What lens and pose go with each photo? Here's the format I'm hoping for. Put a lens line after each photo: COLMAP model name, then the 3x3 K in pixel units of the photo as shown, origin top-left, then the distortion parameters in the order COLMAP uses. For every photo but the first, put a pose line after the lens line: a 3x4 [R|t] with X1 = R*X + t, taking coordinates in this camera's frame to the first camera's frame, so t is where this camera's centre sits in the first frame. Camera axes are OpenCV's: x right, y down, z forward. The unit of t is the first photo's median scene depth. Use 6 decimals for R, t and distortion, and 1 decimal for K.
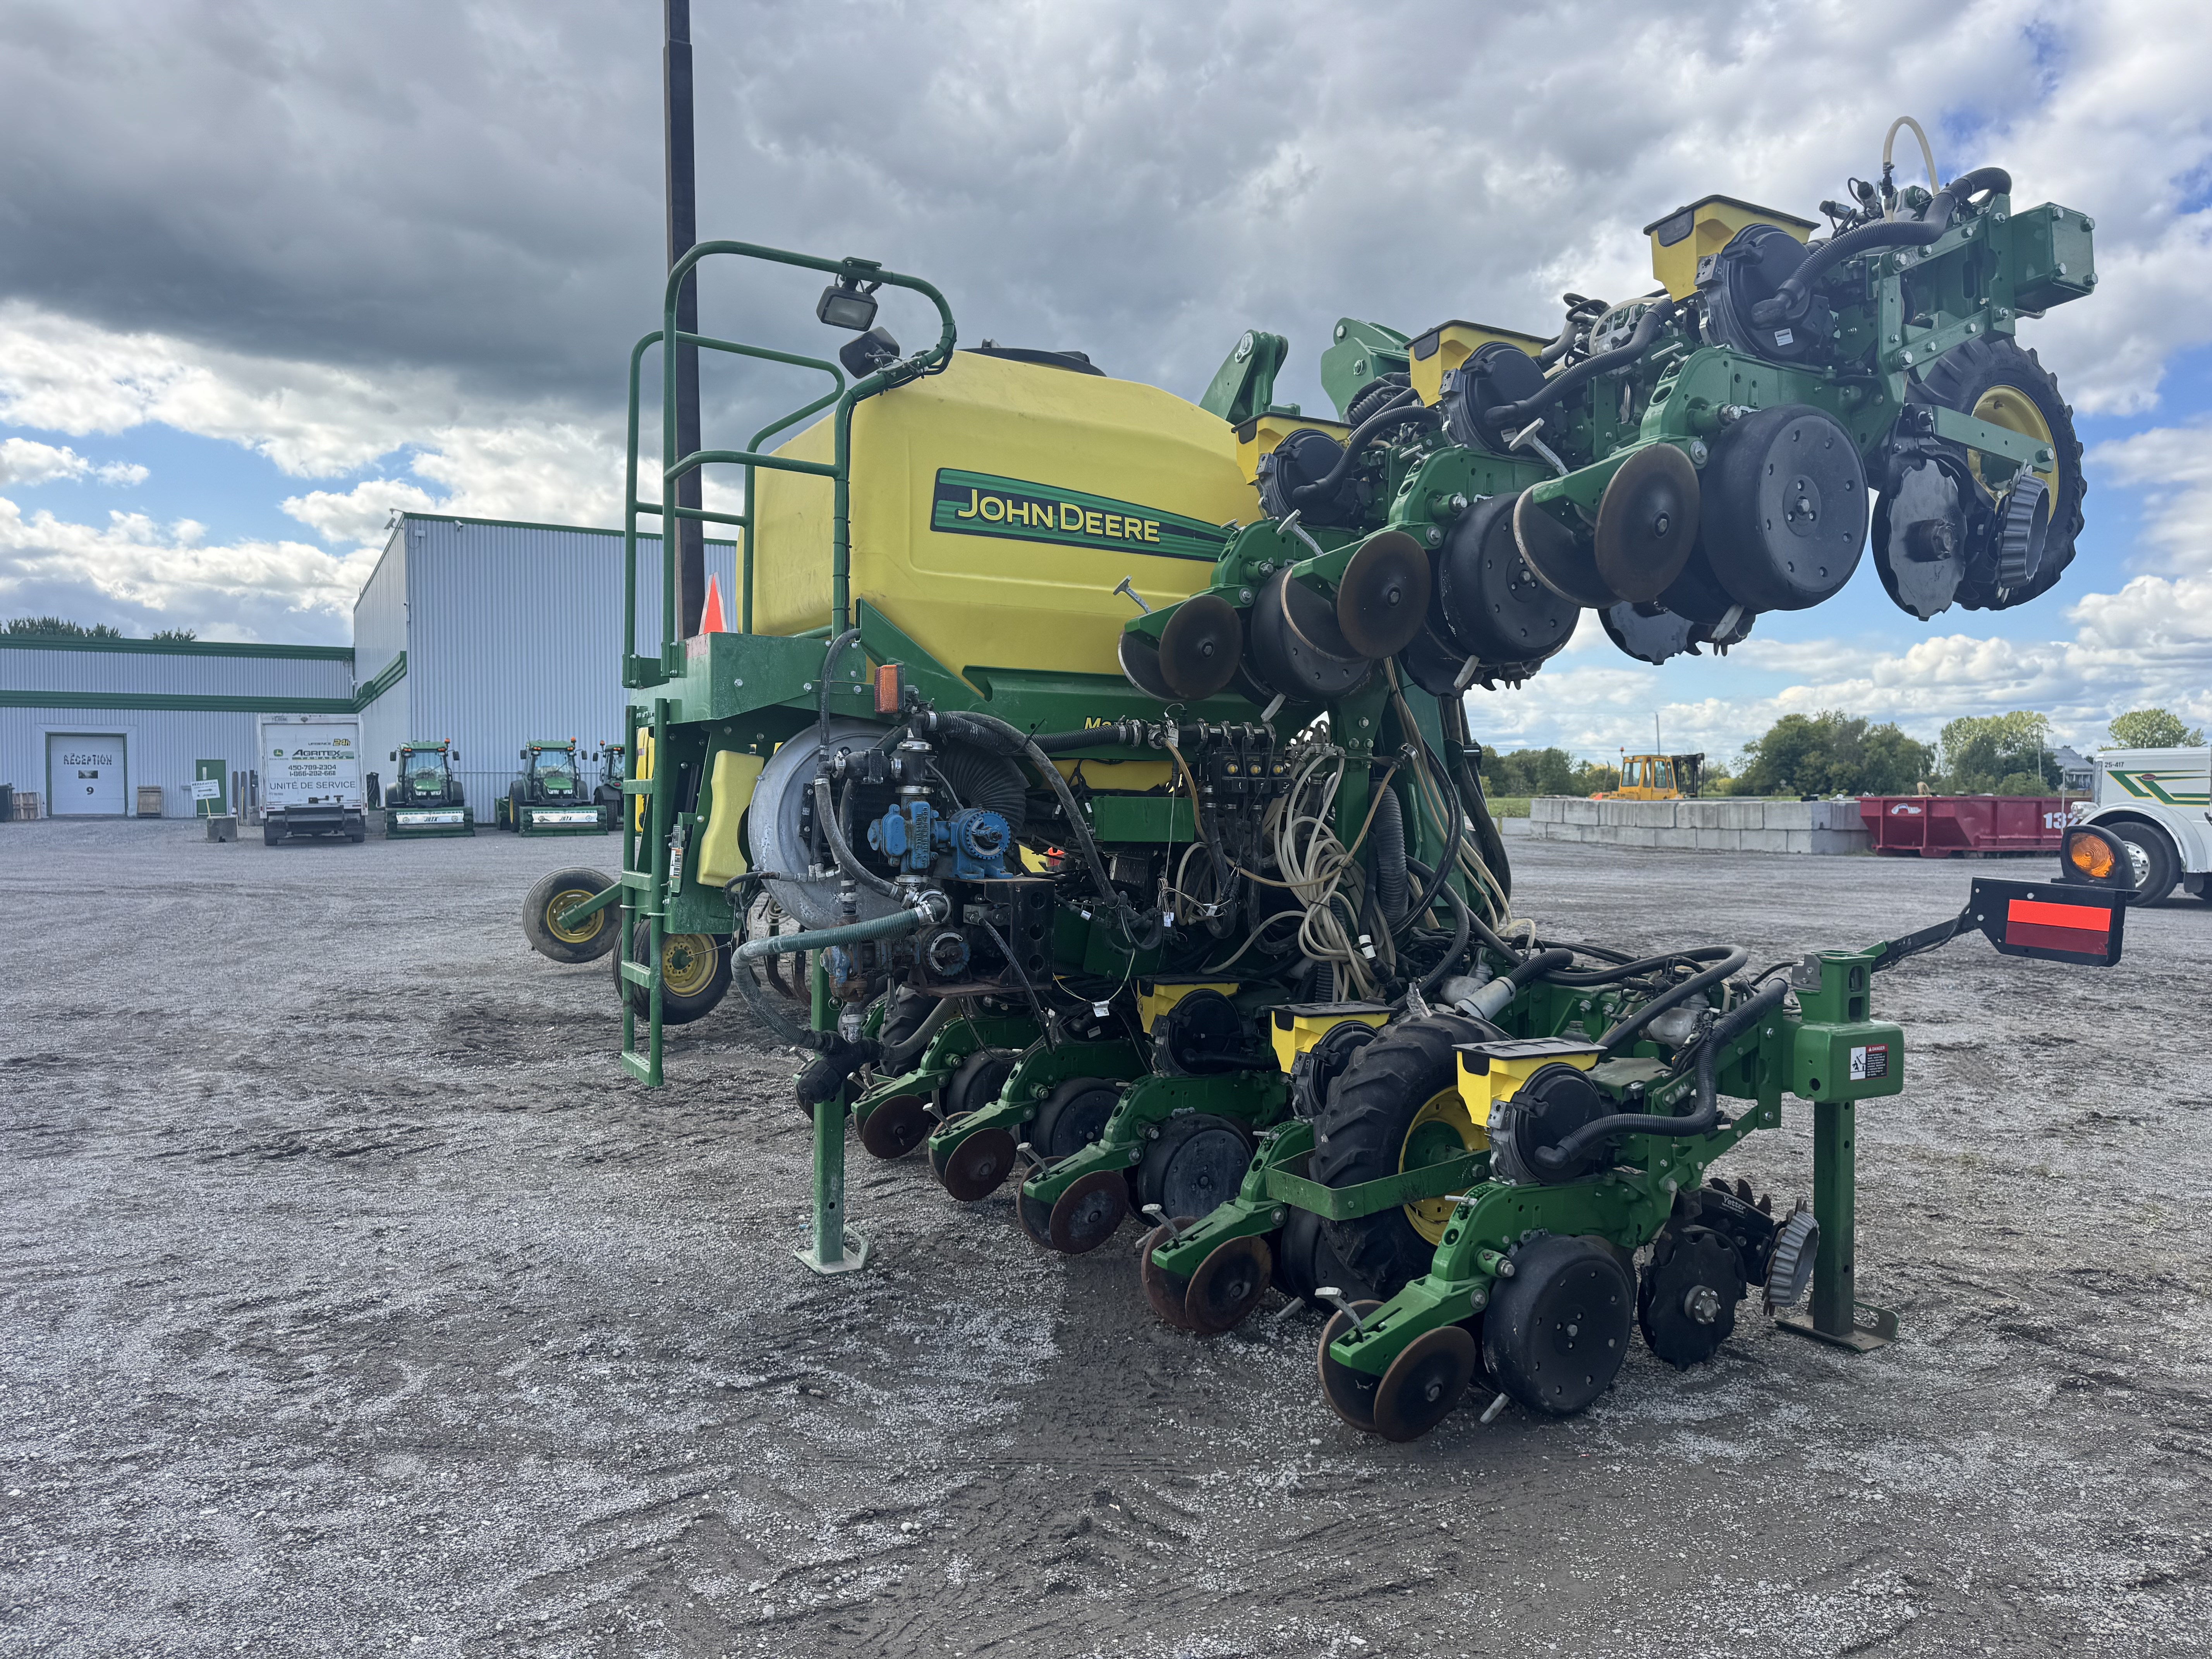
lens RADIAL K [[1569.3, 0, 1110.7], [0, 1569.3, 764.1], [0, 0, 1]] dist [0.006195, -0.001585]
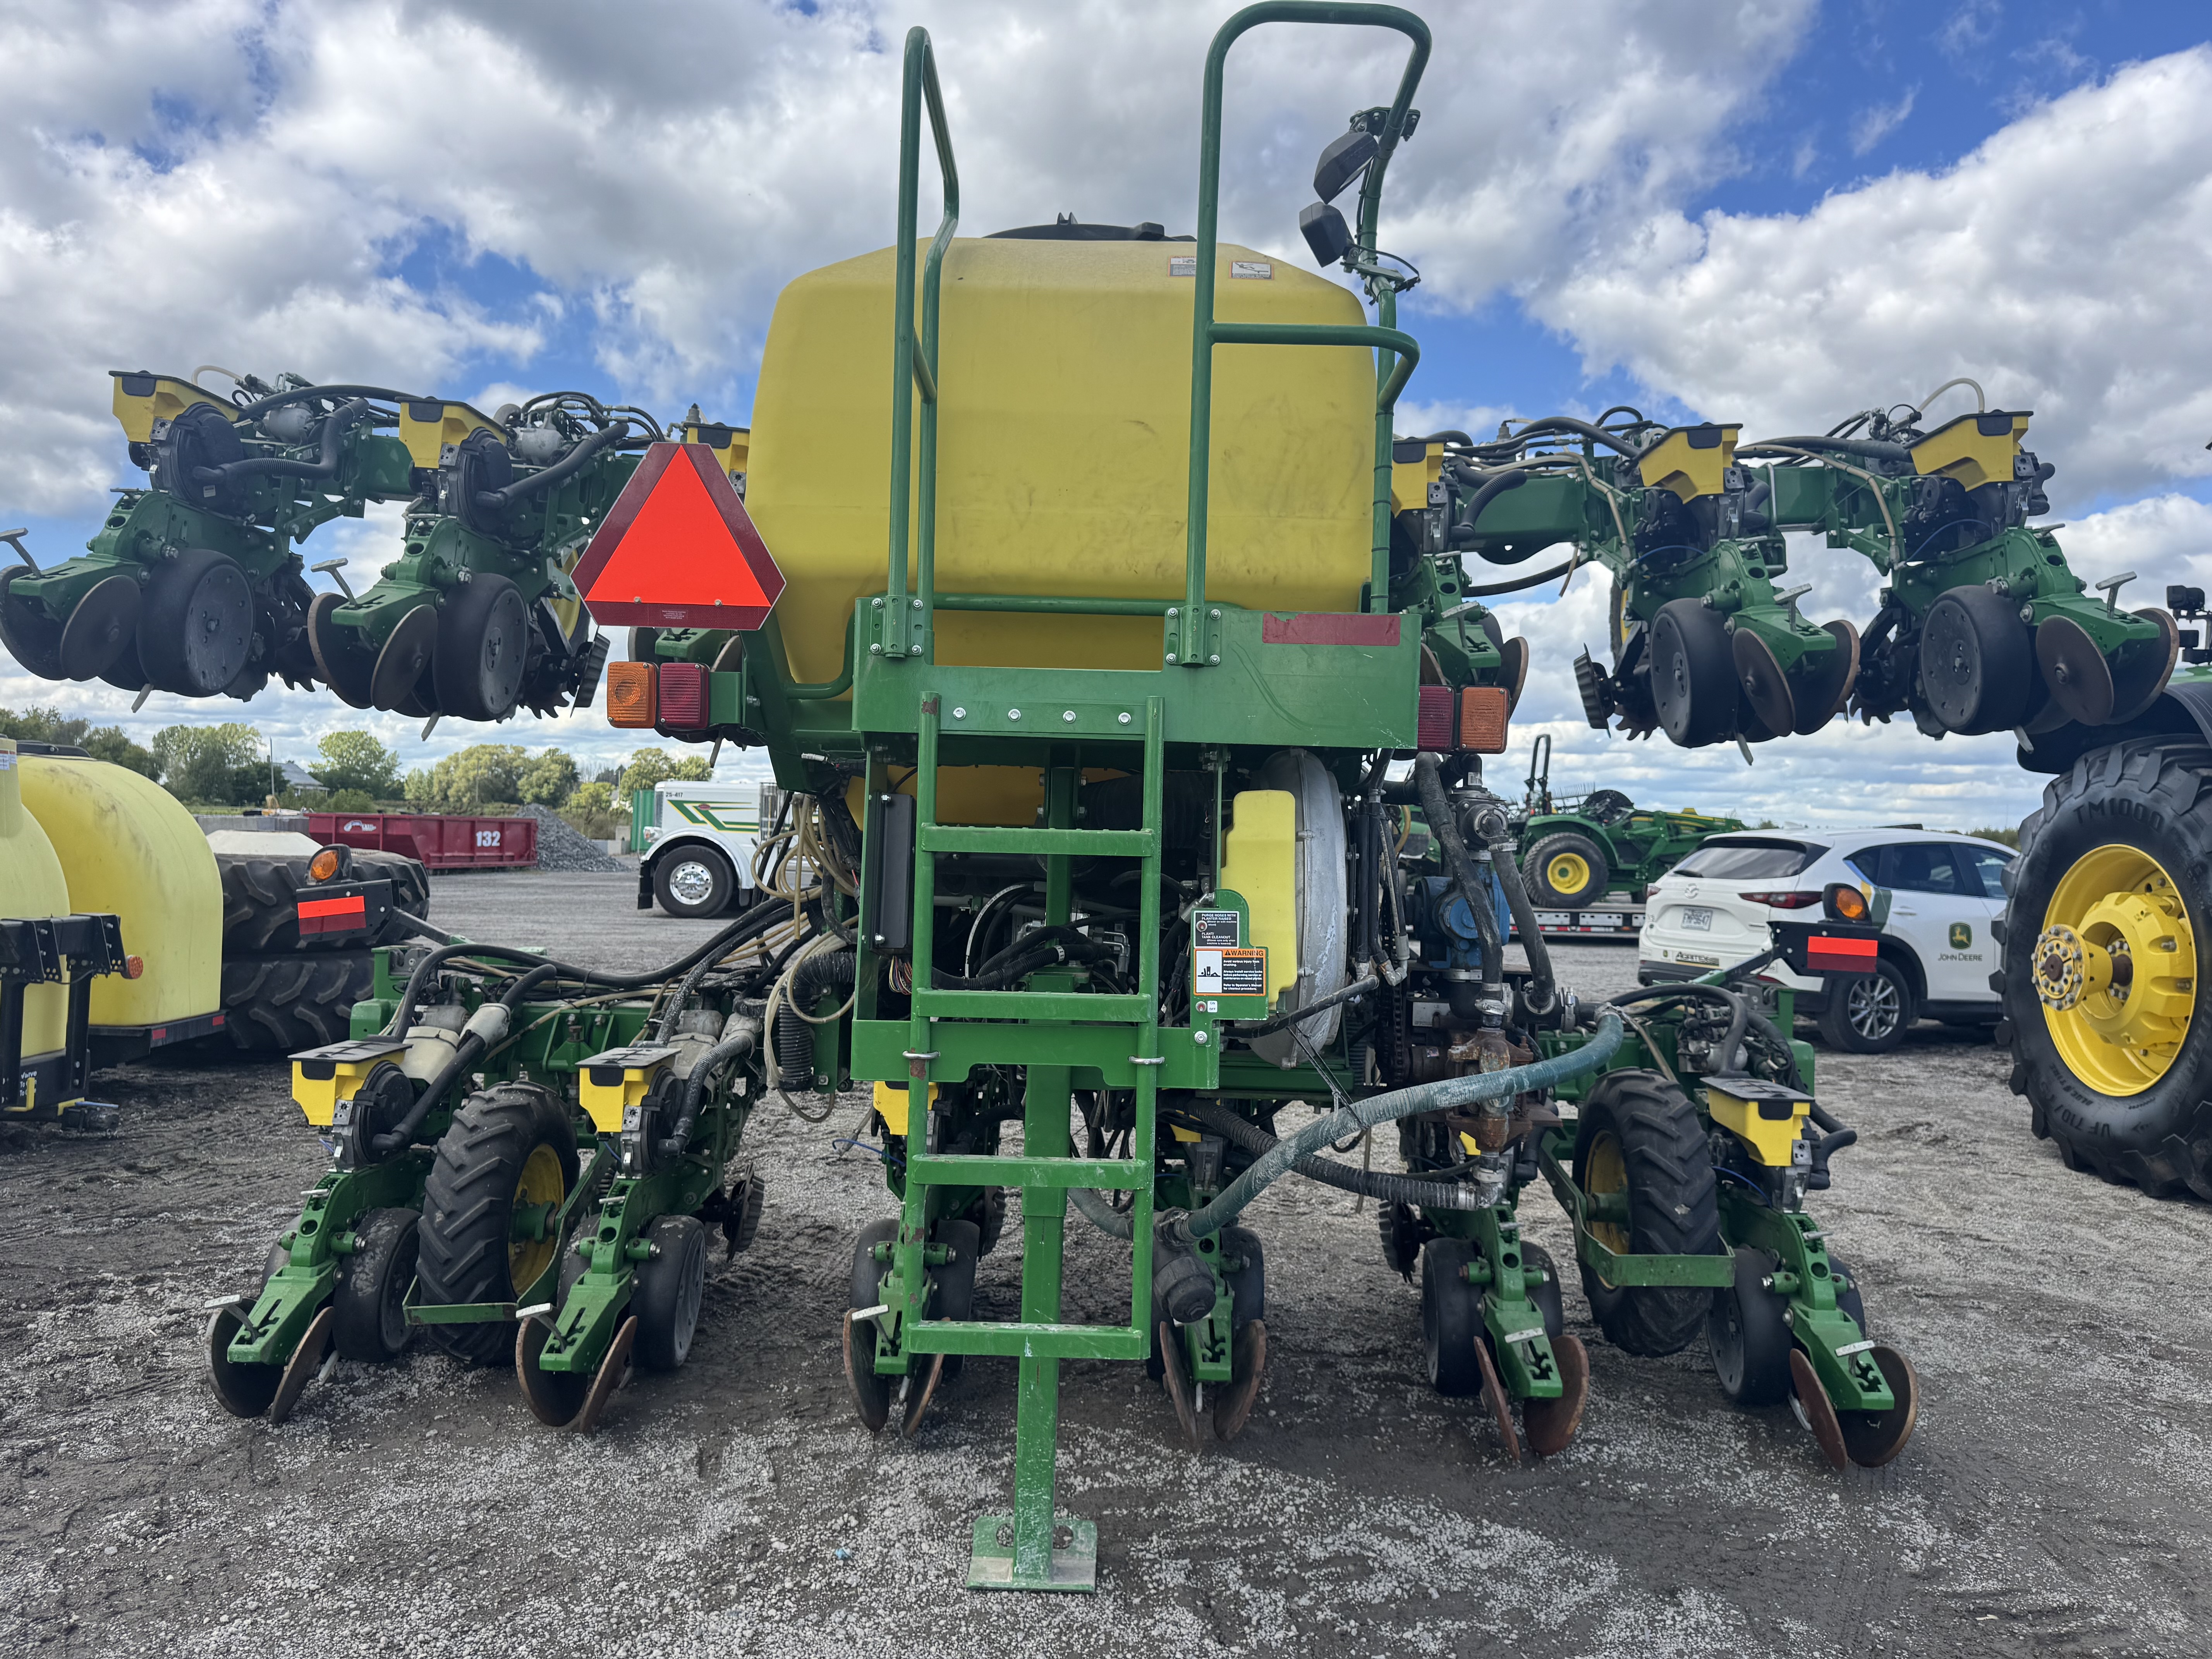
lens RADIAL K [[1581.4, 0, 1106.0], [0, 1581.4, 829.5], [0, 0, 1]] dist [-0.011283, -0.000703]
pose [[0.499804, 0.013967, 0.866026, -0.756314], [-0.044119, 0.998983, 0.009351, 0.005676], [-0.865014, -0.042882, 0.499912, 0.692235]]
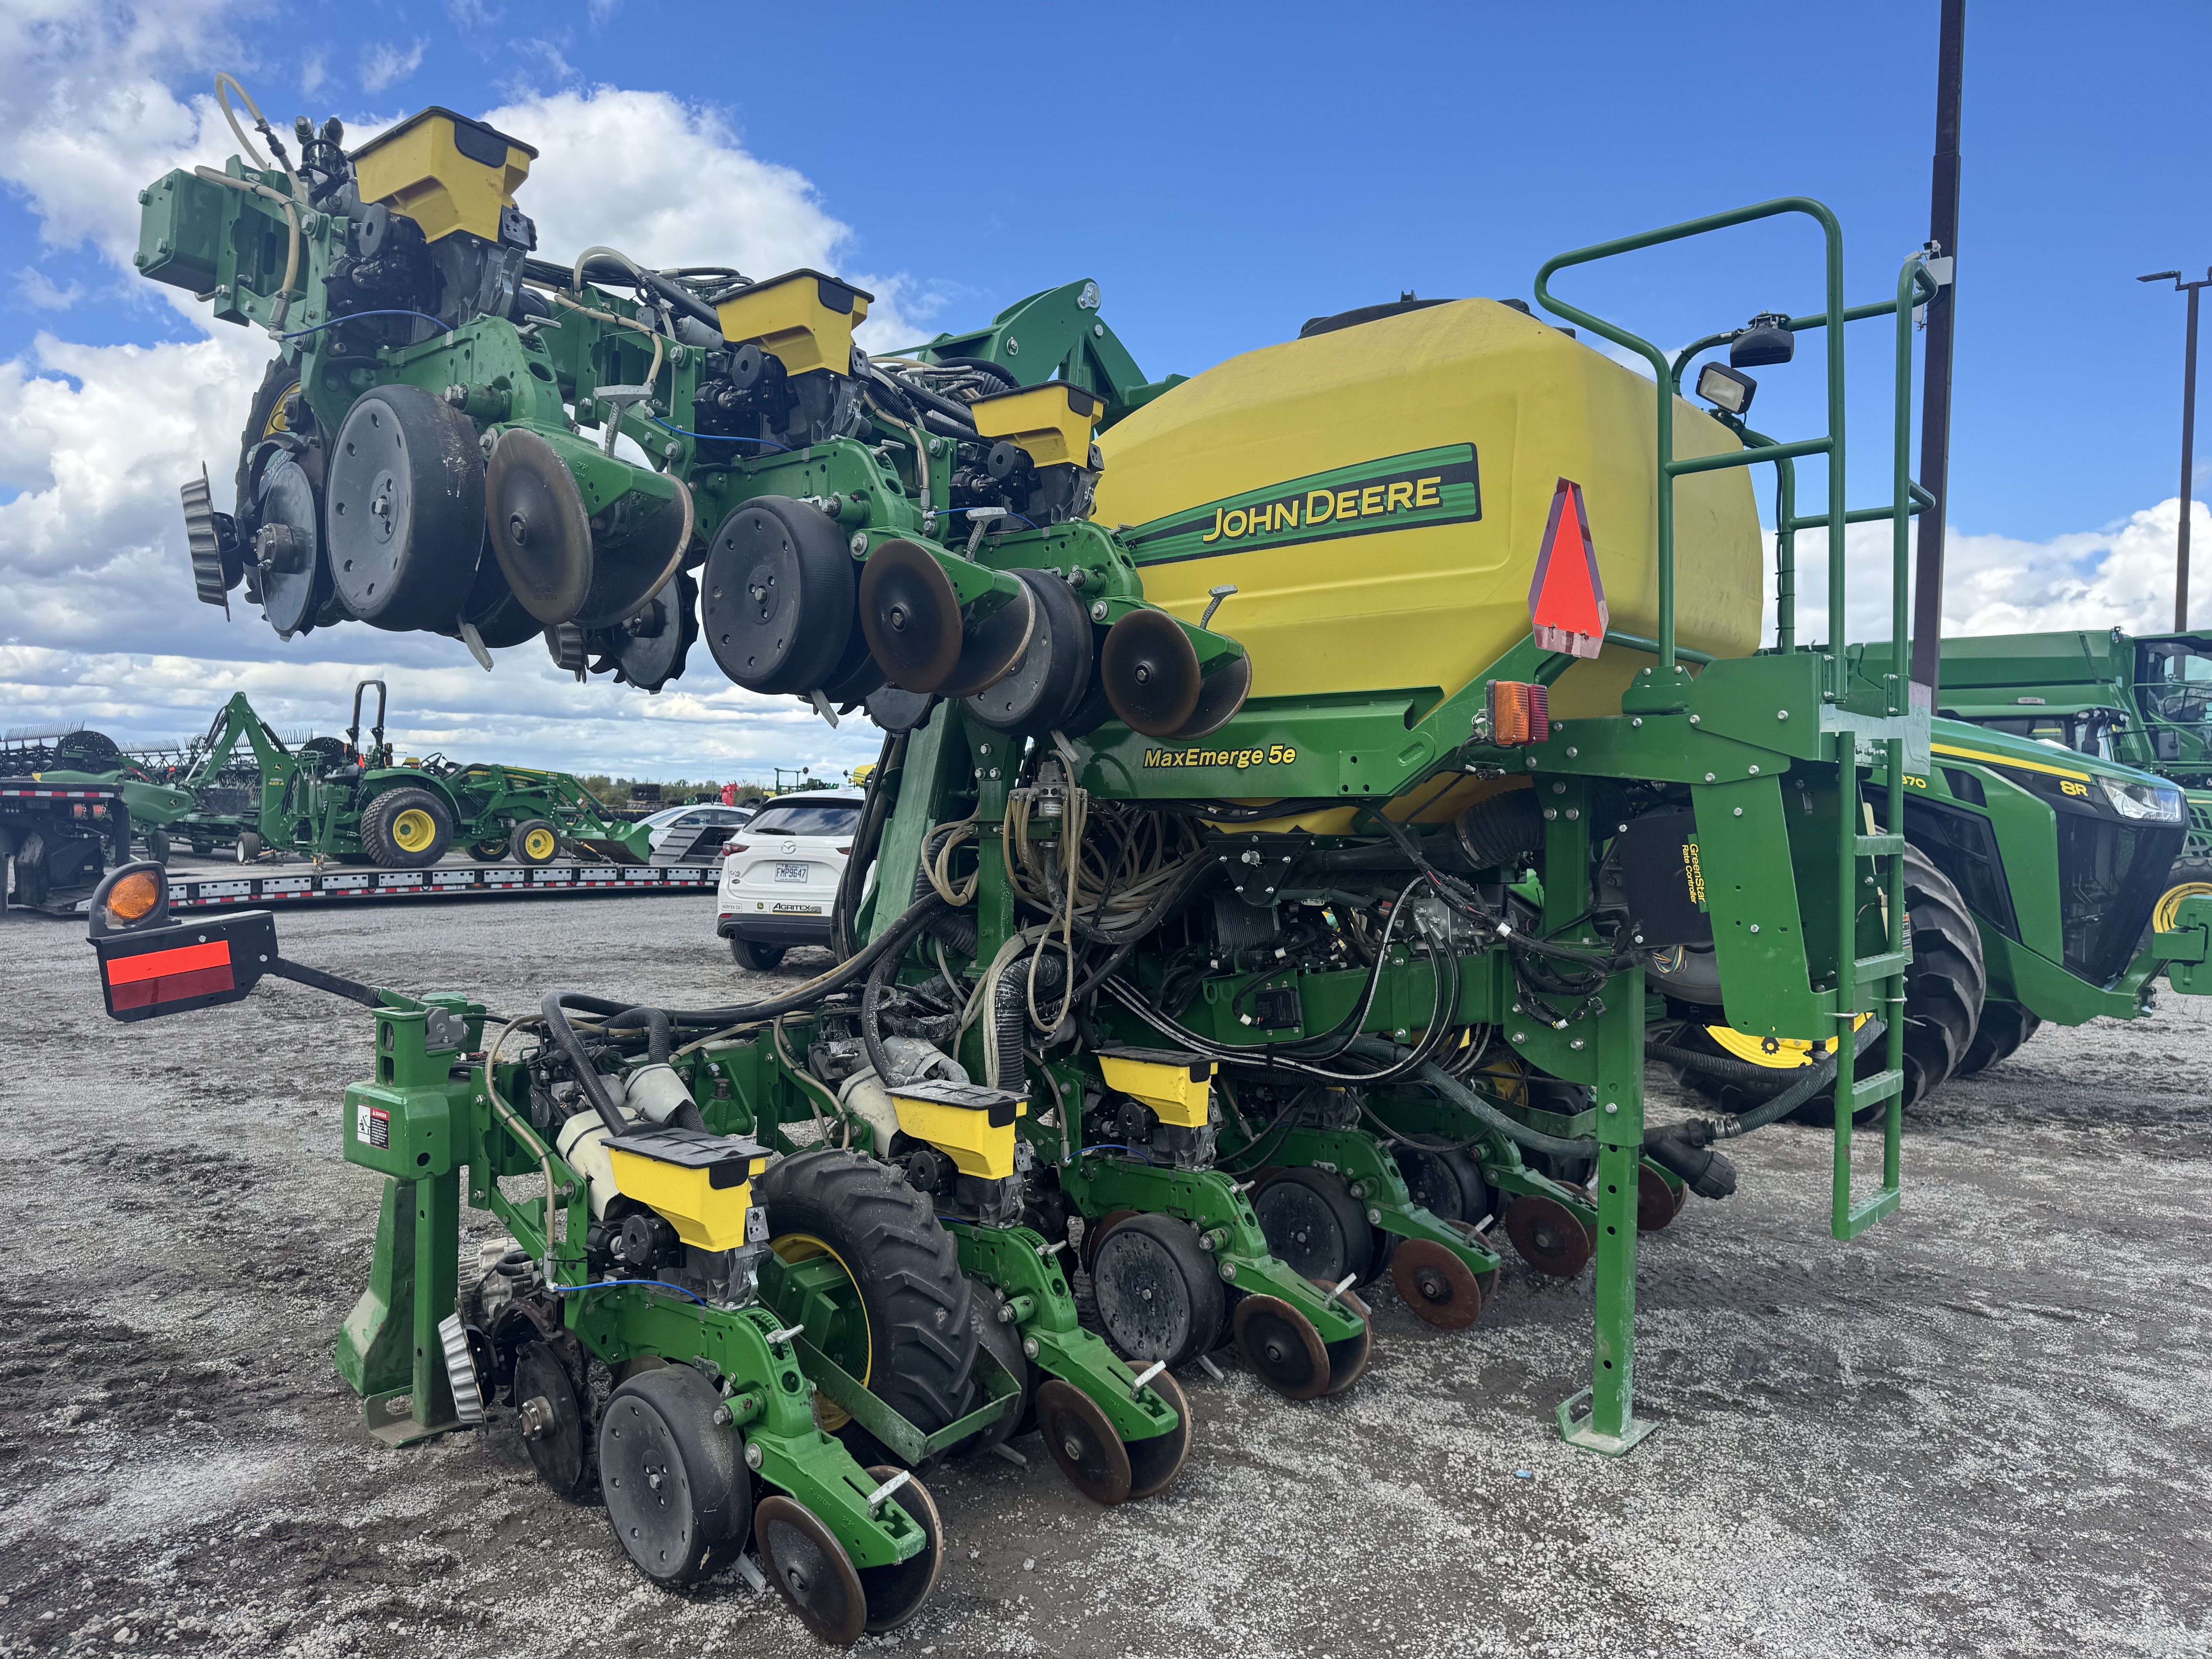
lens RADIAL K [[1581.4, 0, 1106.0], [0, 1581.4, 829.5], [0, 0, 1]] dist [-0.011283, -0.000703]
pose [[-0.348329, -0.018815, 0.937184, -0.861906], [-0.033826, 0.999400, 0.007492, 0.017056], [-0.936762, -0.029091, -0.348756, 1.583836]]
